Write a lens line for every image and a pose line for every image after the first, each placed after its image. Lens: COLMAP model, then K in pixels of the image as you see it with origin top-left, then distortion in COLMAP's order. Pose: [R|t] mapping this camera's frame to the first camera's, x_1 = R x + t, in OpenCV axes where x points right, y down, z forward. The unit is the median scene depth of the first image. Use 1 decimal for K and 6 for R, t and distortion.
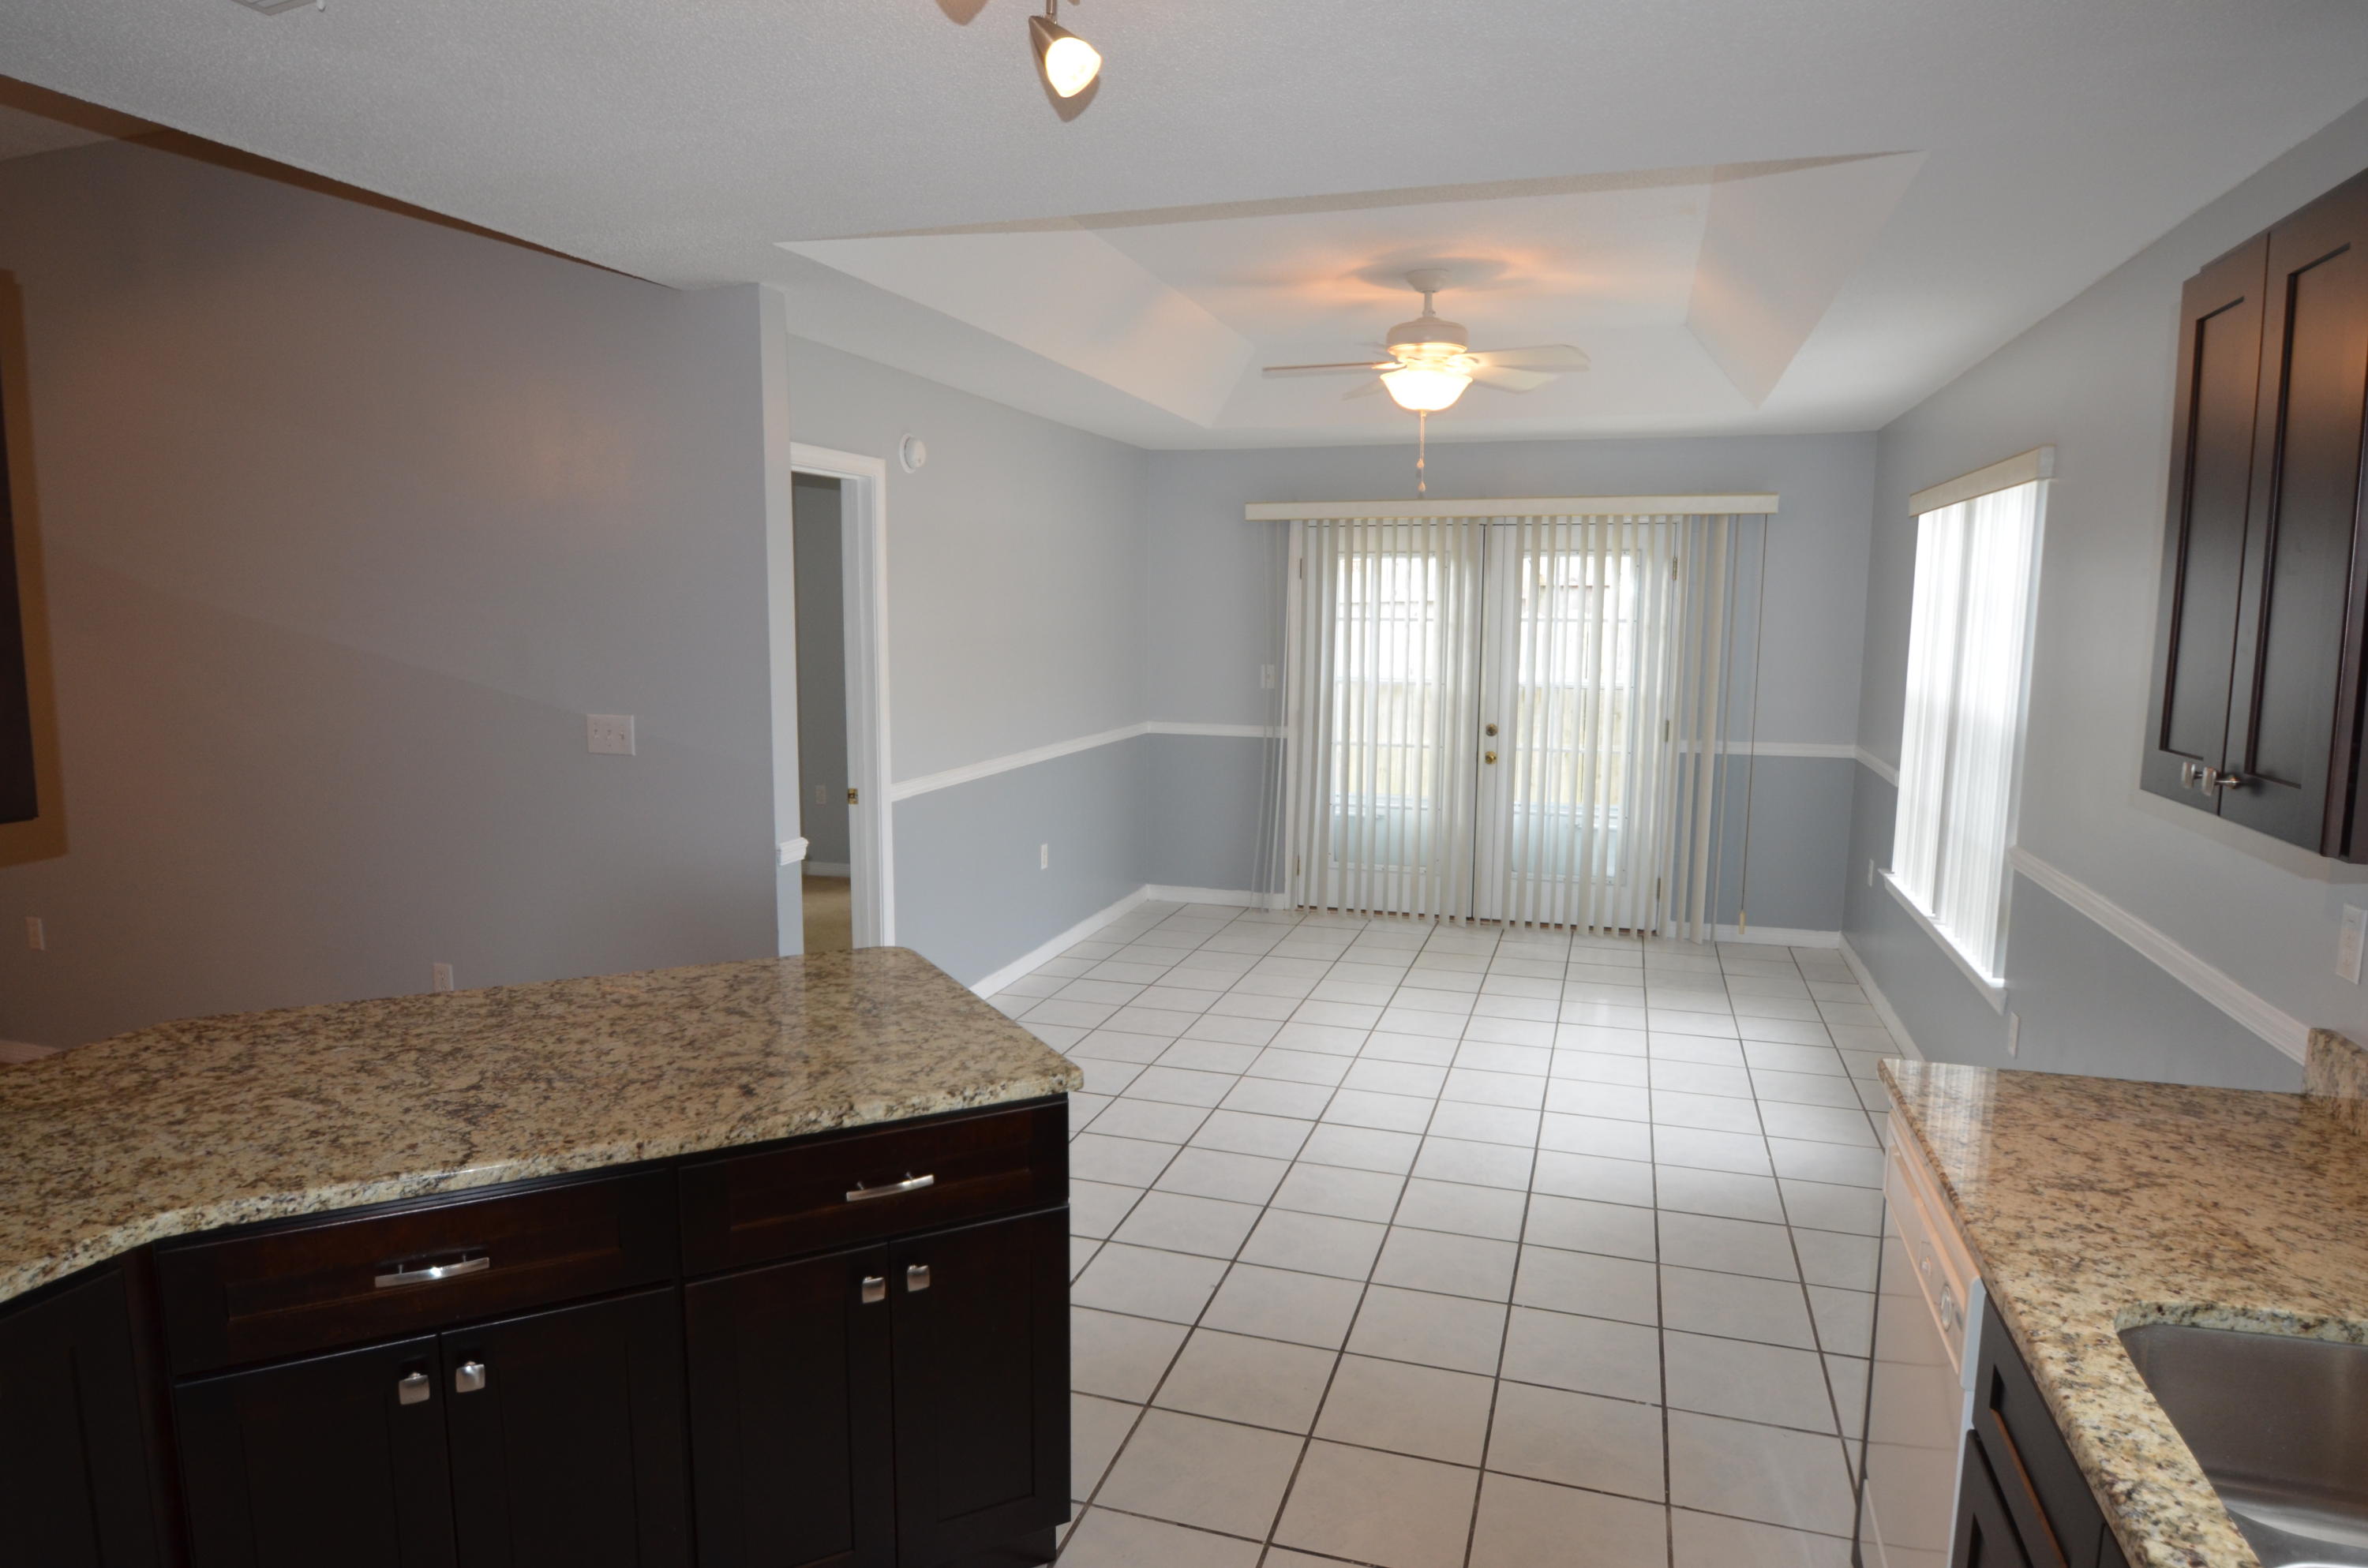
lens RADIAL K [[1422.9, 0, 1176.3], [0, 1422.9, 777.2], [0, 0, 1]] dist [-0.028924, -0.003099]
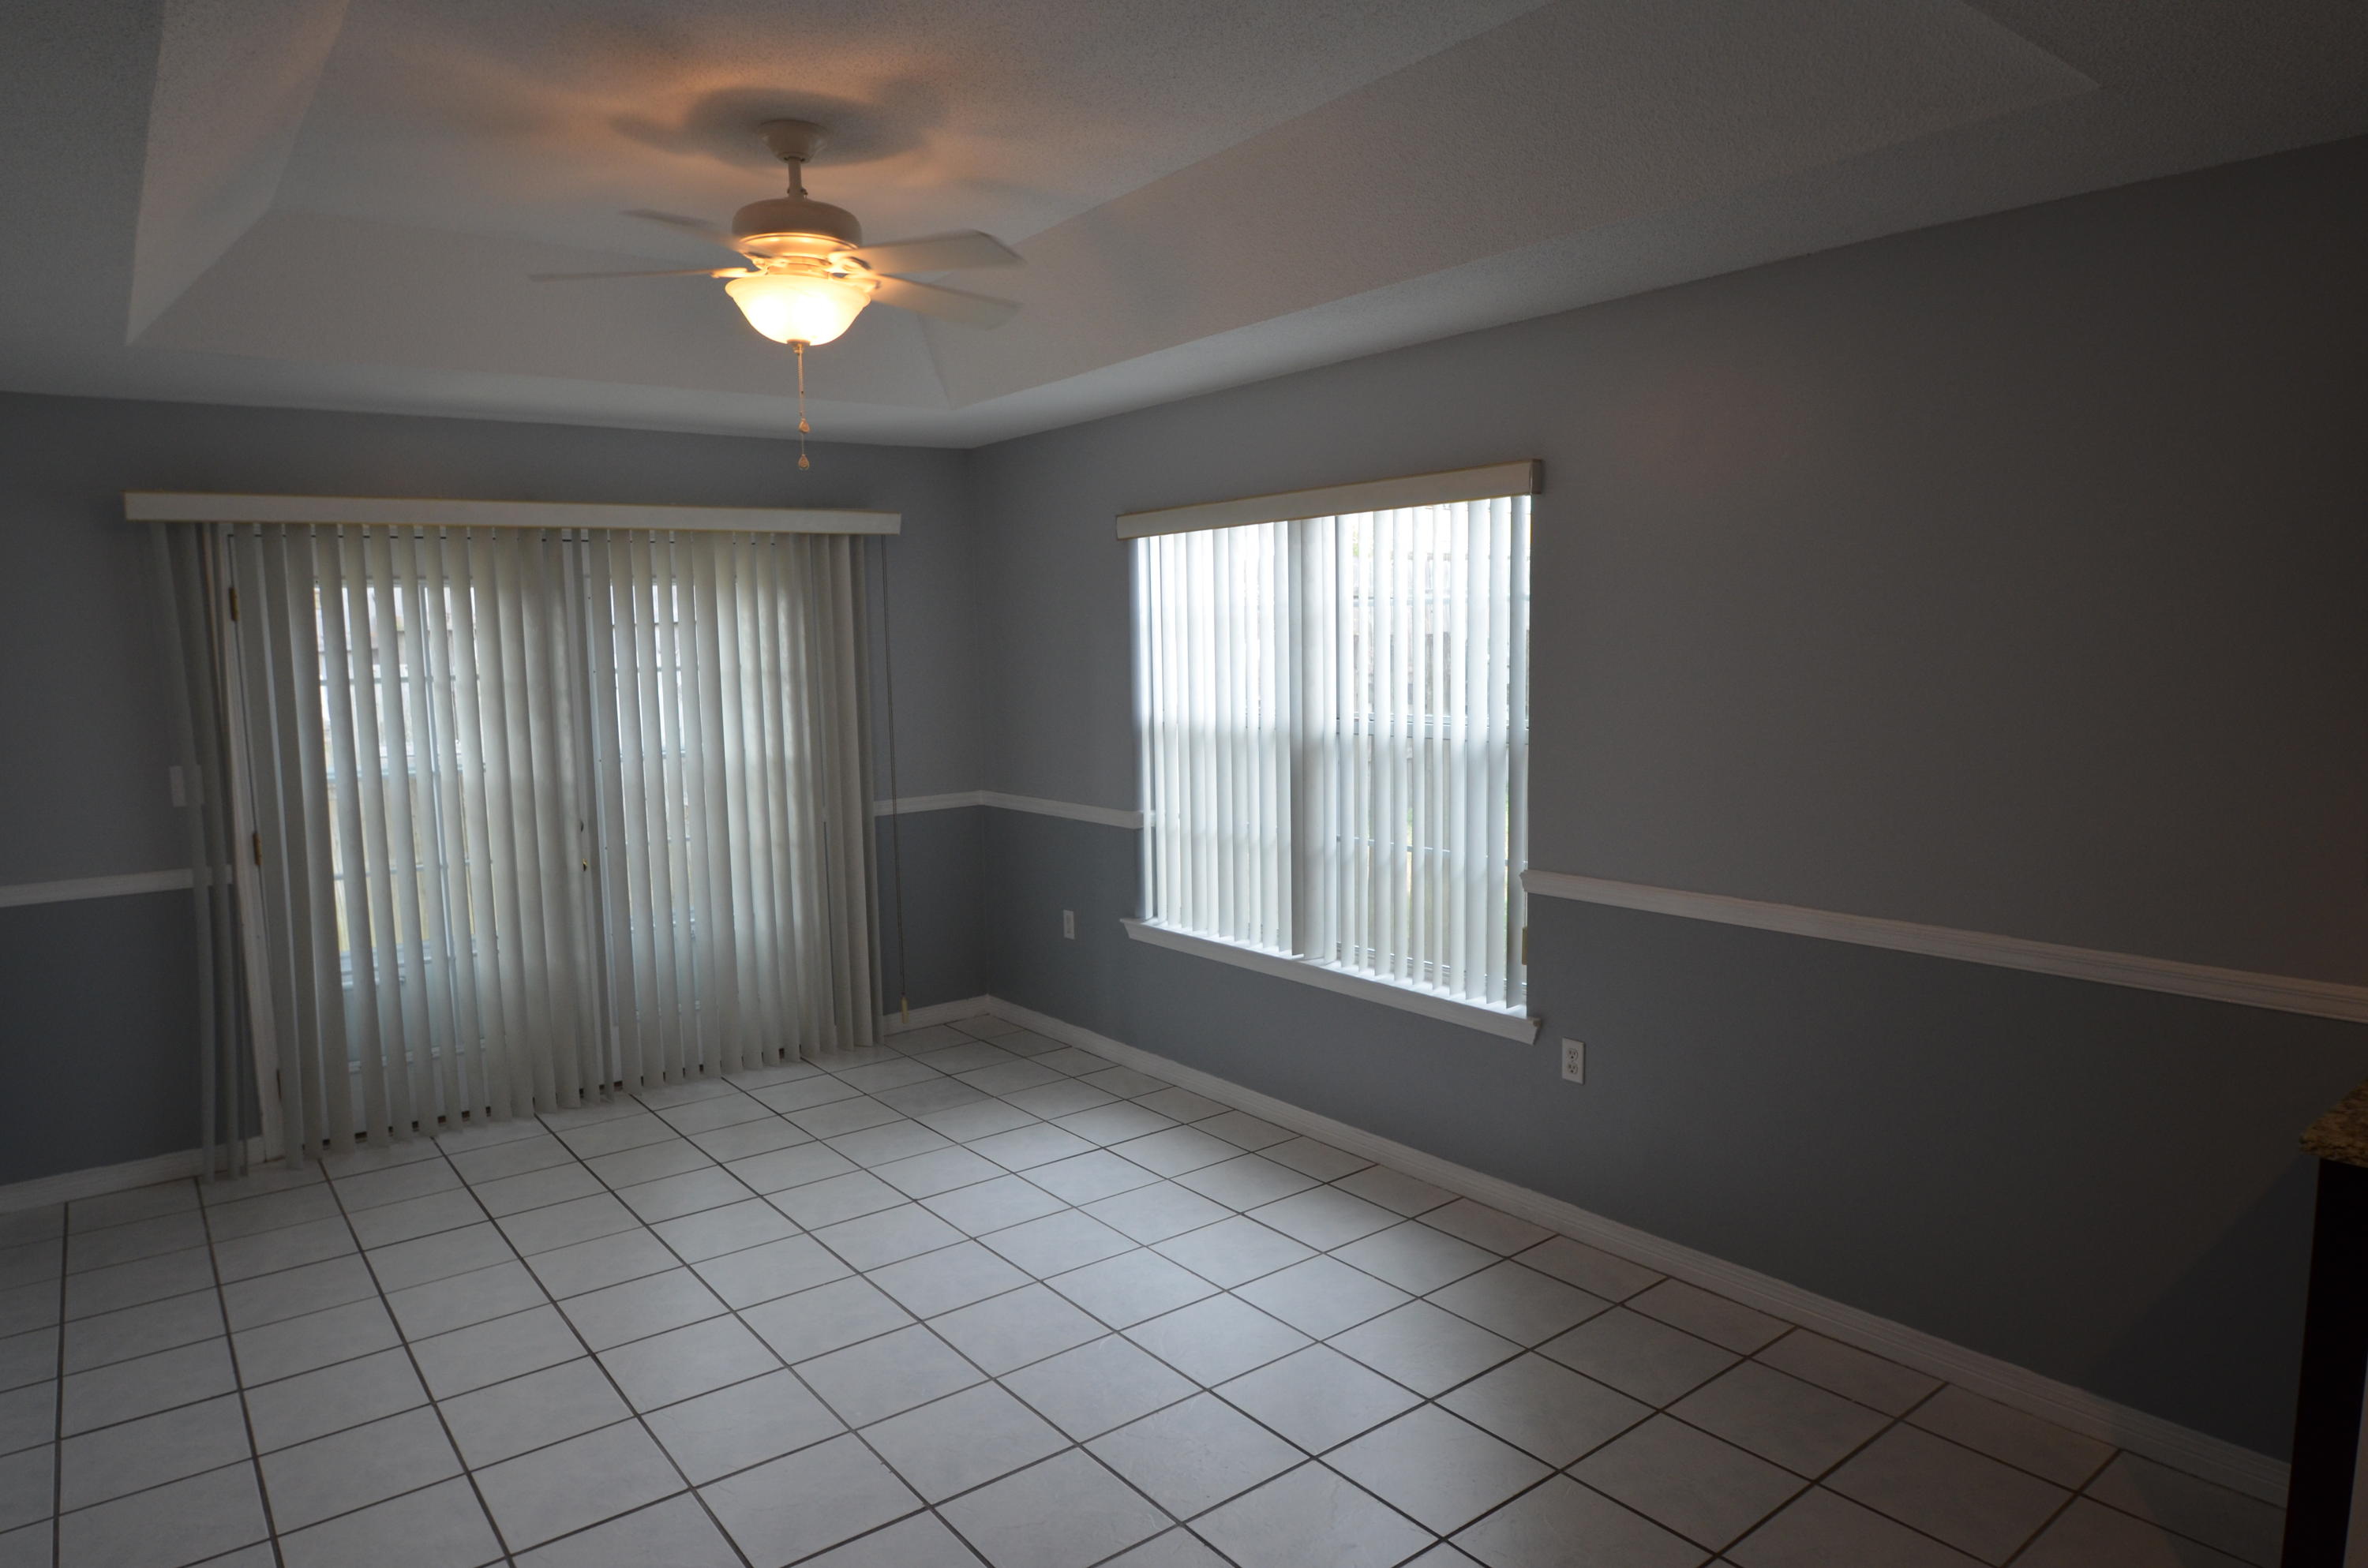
lens RADIAL K [[1422.9, 0, 1183.7], [0, 1422.9, 796.6], [0, 0, 1]] dist [-0.028924, -0.003099]
pose [[0.571289, -0.111585, 0.813128, -0.193185], [0.125990, 0.990895, 0.047461, -0.045141], [-0.811021, 0.075332, 0.580146, 0.351696]]
